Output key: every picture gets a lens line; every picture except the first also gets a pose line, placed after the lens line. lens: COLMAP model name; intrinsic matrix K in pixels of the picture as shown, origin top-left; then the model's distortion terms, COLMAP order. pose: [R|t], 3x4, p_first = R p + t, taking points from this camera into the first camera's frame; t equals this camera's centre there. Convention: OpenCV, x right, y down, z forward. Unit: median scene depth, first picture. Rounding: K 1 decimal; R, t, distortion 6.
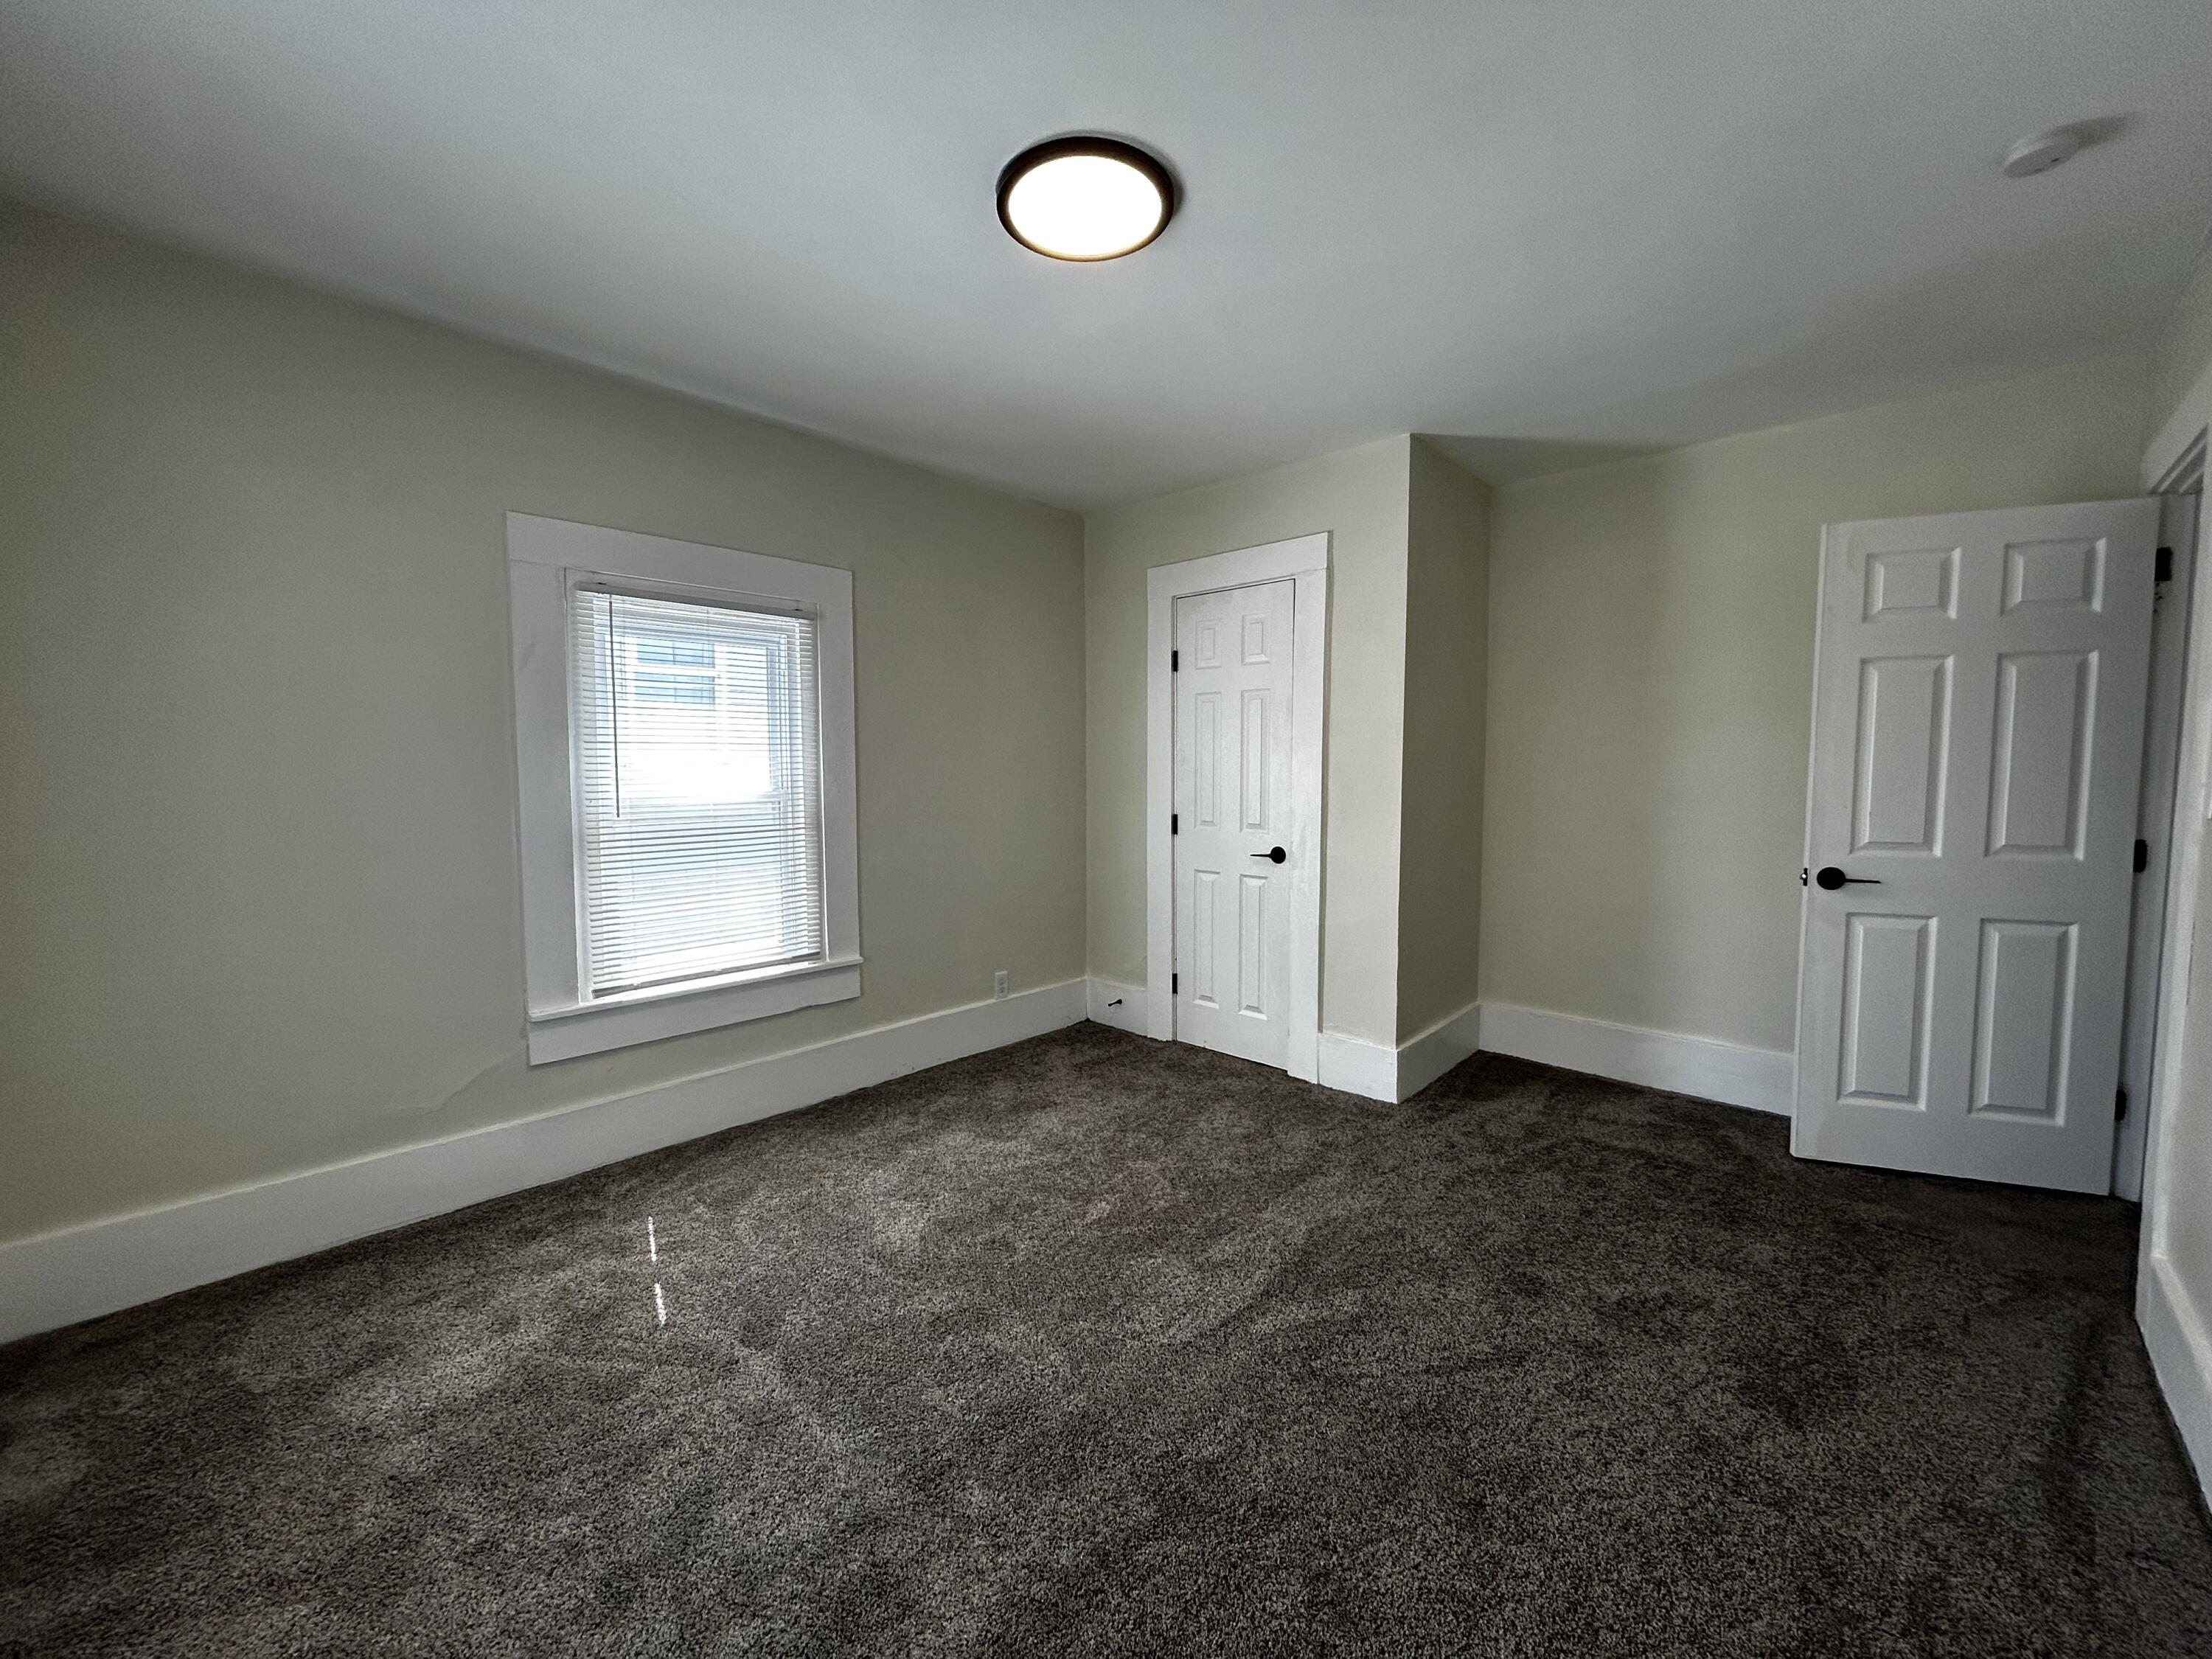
lens RADIAL K [[886.8, 0, 1106.2], [0, 886.8, 823.5], [0, 0, 1]] dist [-0.001908, 0.000435]
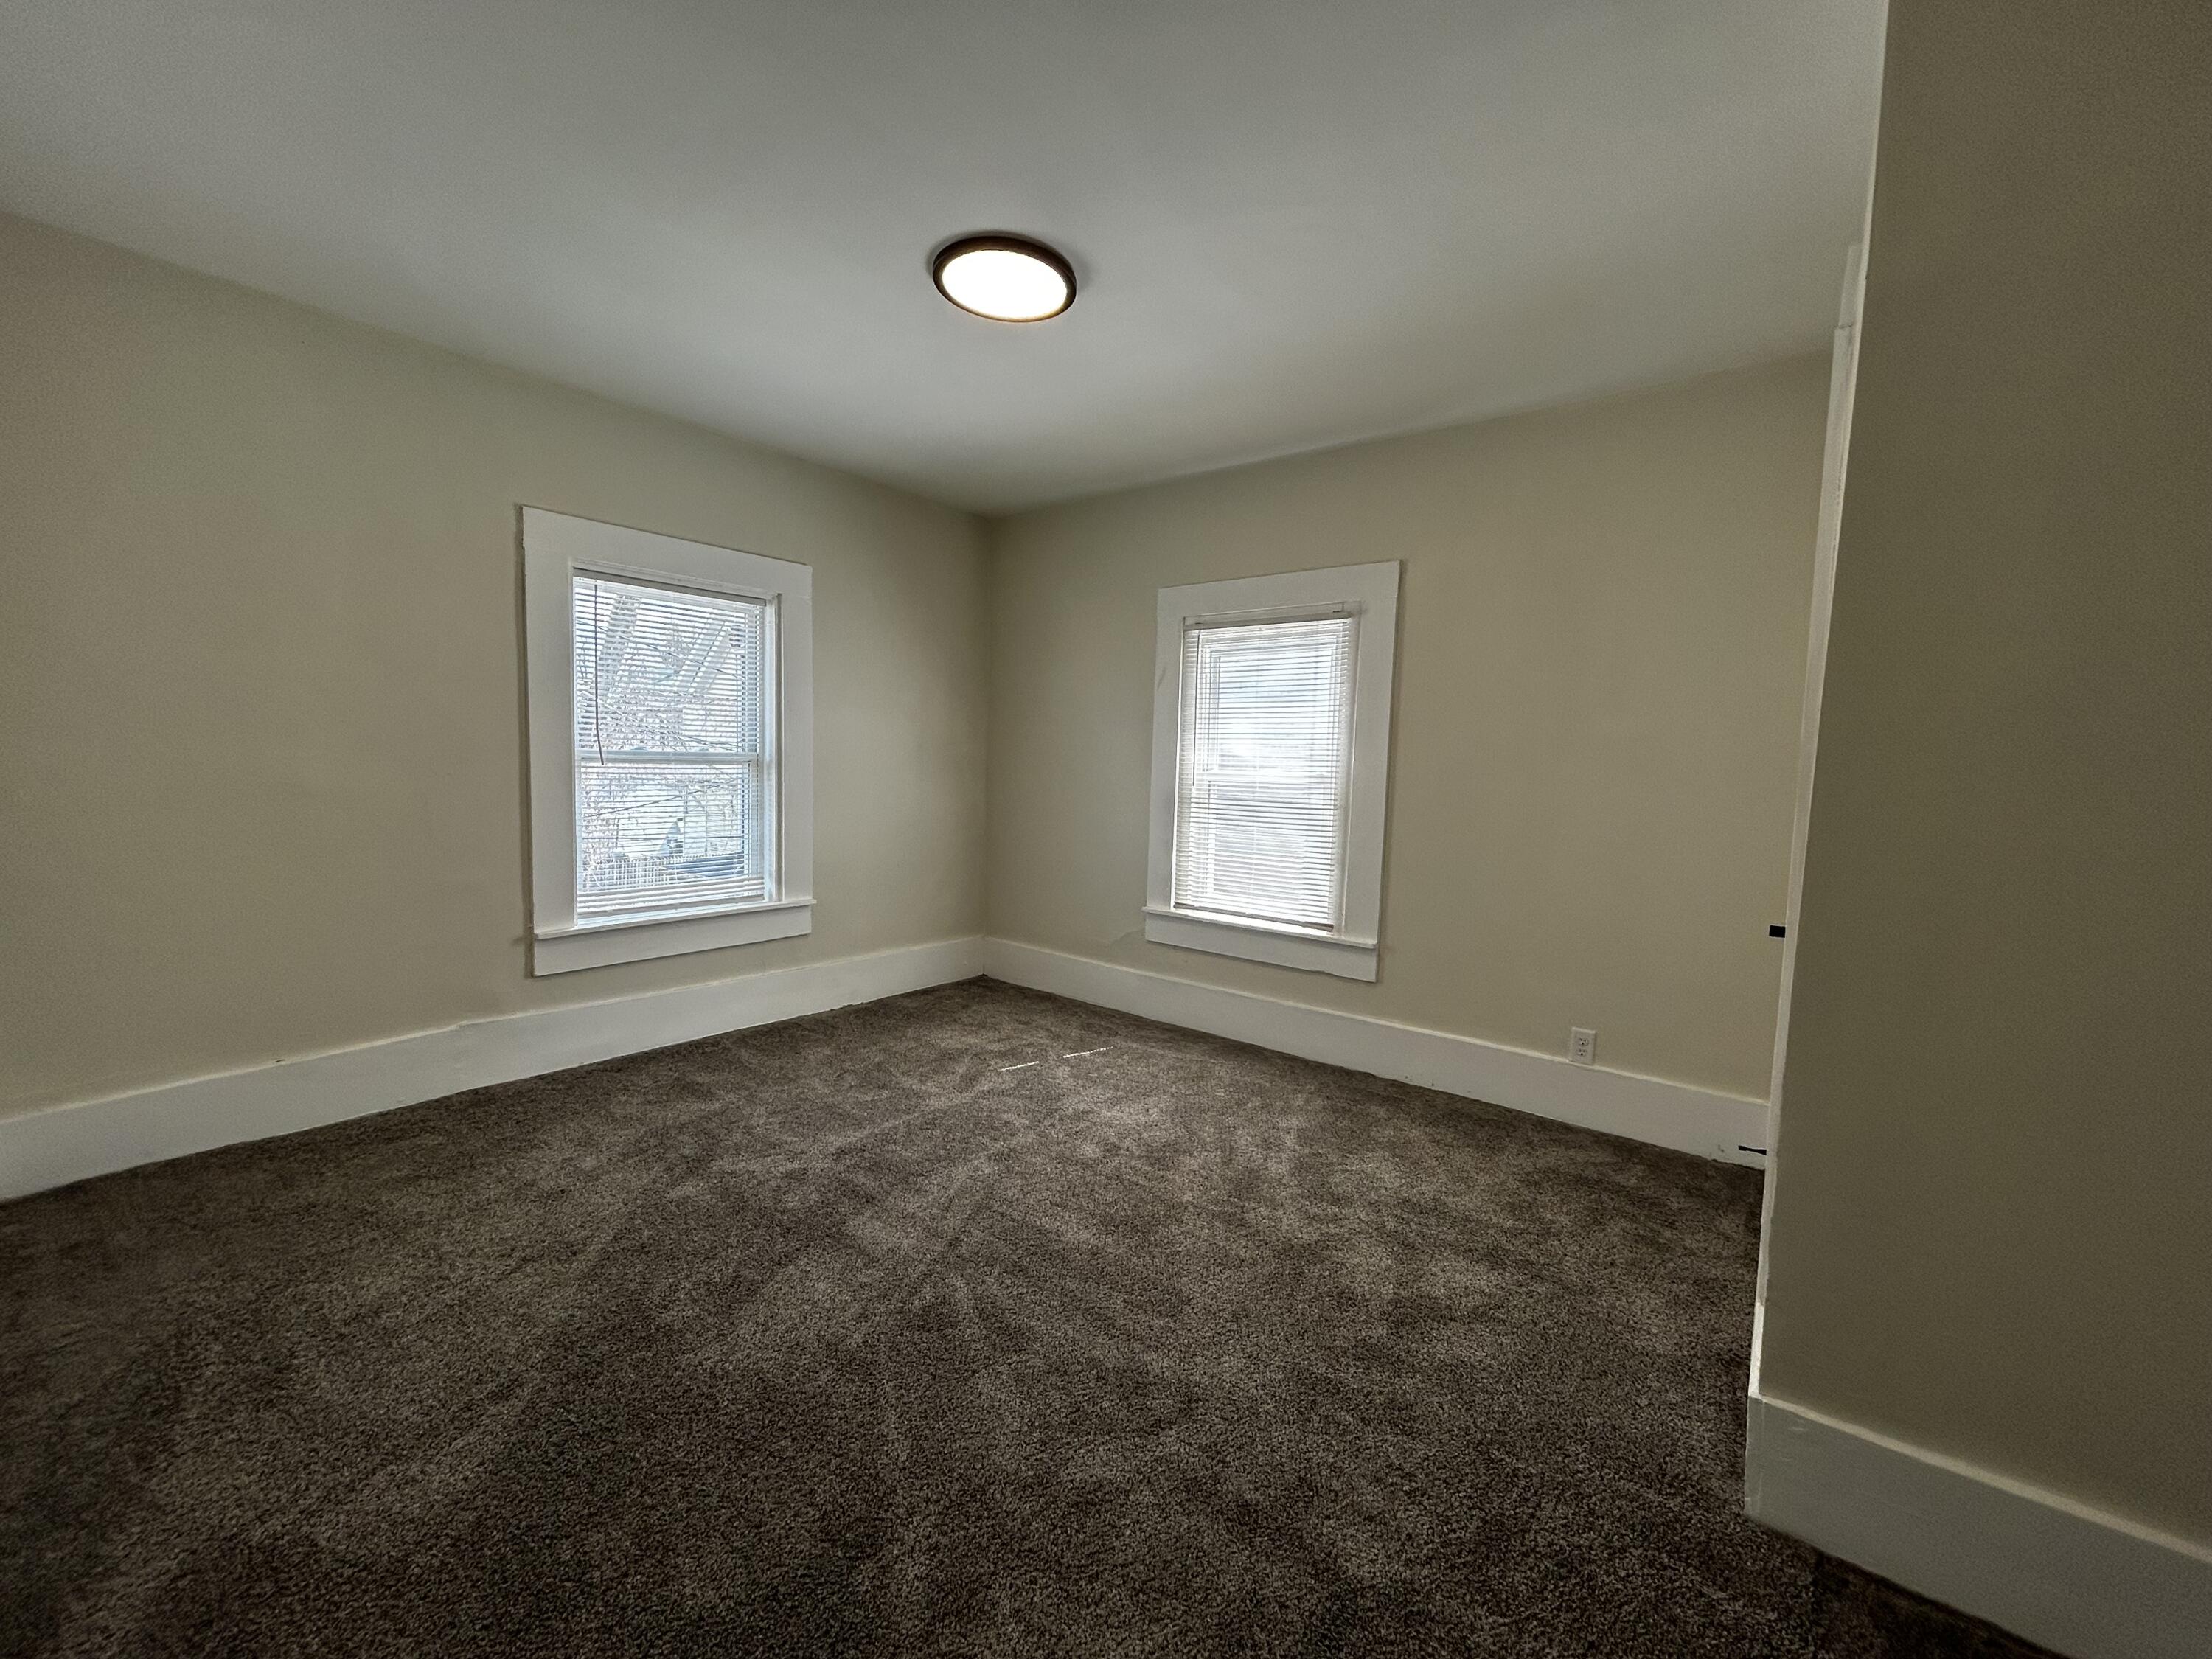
lens RADIAL K [[886.8, 0, 1113.7], [0, 886.8, 829.4], [0, 0, 1]] dist [-0.001908, 0.000435]
pose [[0.087240, 0.079528, -0.993008, 0.801077], [-0.095933, 0.992846, 0.071087, -0.024994], [0.991557, 0.089060, 0.094245, 0.694160]]
